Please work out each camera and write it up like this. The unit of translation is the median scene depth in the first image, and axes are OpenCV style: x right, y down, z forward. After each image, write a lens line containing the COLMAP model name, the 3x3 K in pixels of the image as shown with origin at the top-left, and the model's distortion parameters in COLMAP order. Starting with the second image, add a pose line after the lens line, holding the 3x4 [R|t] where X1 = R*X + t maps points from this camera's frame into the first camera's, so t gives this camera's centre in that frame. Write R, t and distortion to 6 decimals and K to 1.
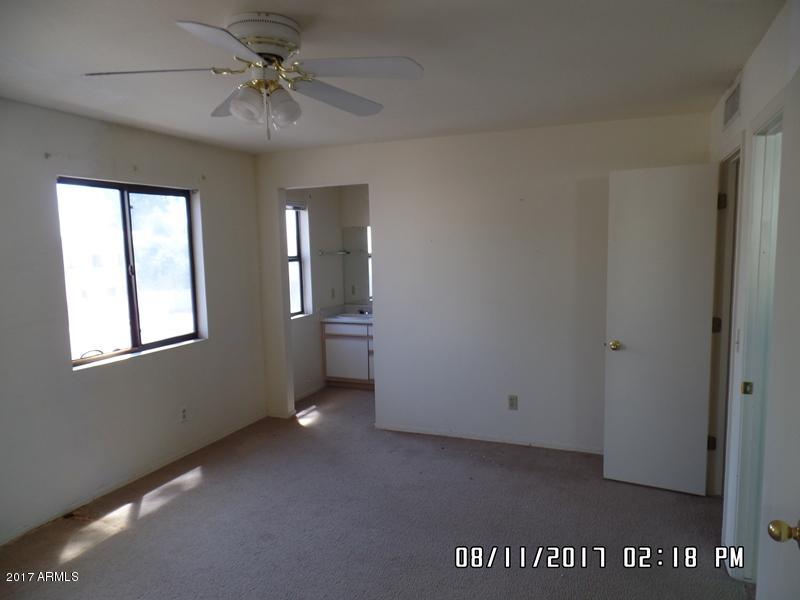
lens RADIAL K [[555.1, 0, 398.8], [0, 555.1, 302.9], [0, 0, 1]] dist [0.007888, 0.001144]
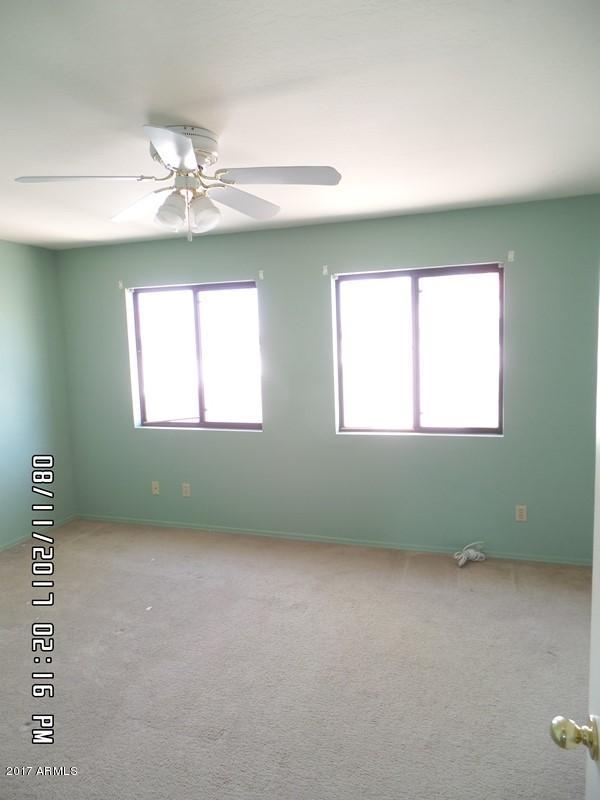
lens RADIAL K [[577.7, 0, 300.0], [0, 577.7, 400.0], [0, 0, 1]] dist [-0.066077, 0.000842]
pose [[0.035552, 0.103417, -0.994003, 0.614994], [-0.080839, 0.991670, 0.100283, -0.066798], [0.996093, 0.076789, 0.043616, 0.799462]]
